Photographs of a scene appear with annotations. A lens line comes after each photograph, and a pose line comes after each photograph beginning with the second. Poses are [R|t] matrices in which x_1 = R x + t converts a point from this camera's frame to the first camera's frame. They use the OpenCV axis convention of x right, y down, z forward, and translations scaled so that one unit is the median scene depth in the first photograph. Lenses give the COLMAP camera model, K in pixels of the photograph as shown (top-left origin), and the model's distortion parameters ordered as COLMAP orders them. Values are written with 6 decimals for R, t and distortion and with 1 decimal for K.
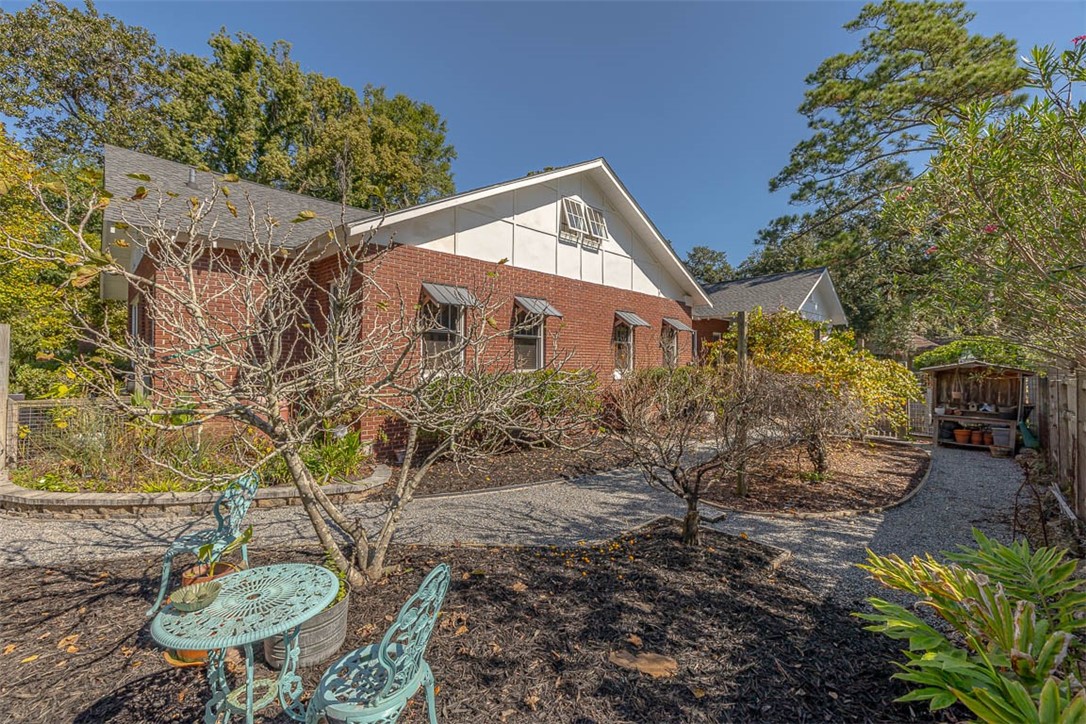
lens RADIAL K [[458.9, 0, 542.2], [0, 458.9, 360.9], [0, 0, 1]] dist [-0.001220, -0.000008]
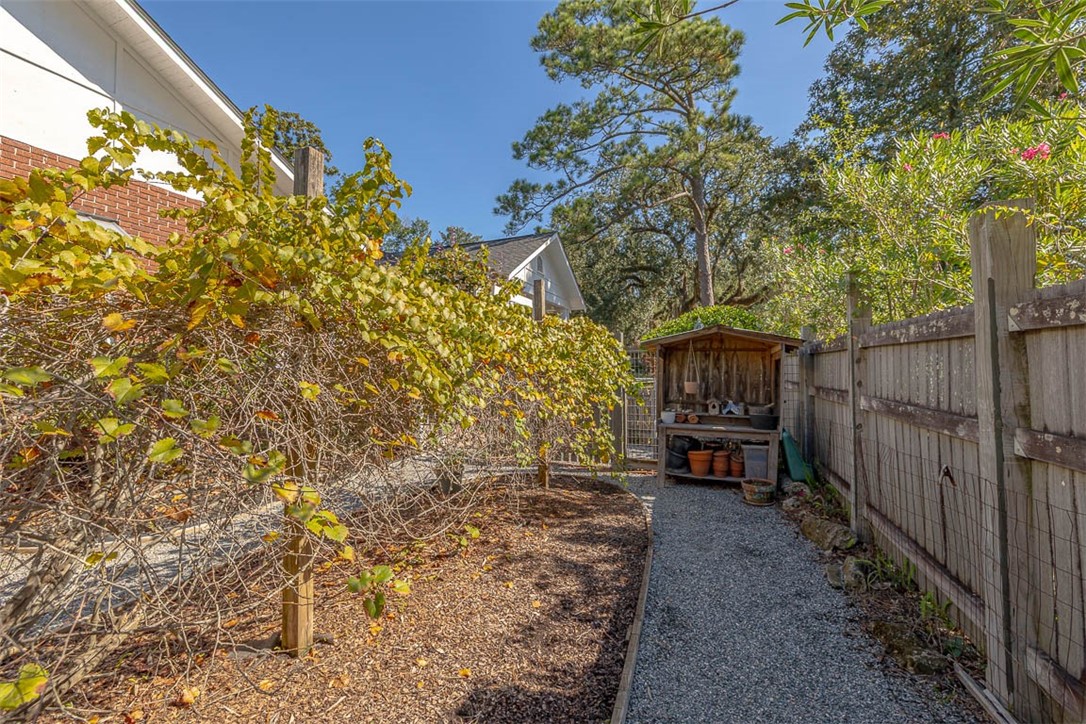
lens RADIAL K [[458.9, 0, 543.7], [0, 458.9, 359.8], [0, 0, 1]] dist [-0.001220, -0.000008]
pose [[0.904043, -0.002139, 0.427435, 0.498352], [0.006123, 0.999950, -0.007947, 0.043770], [-0.427397, 0.009801, 0.904011, 0.566468]]
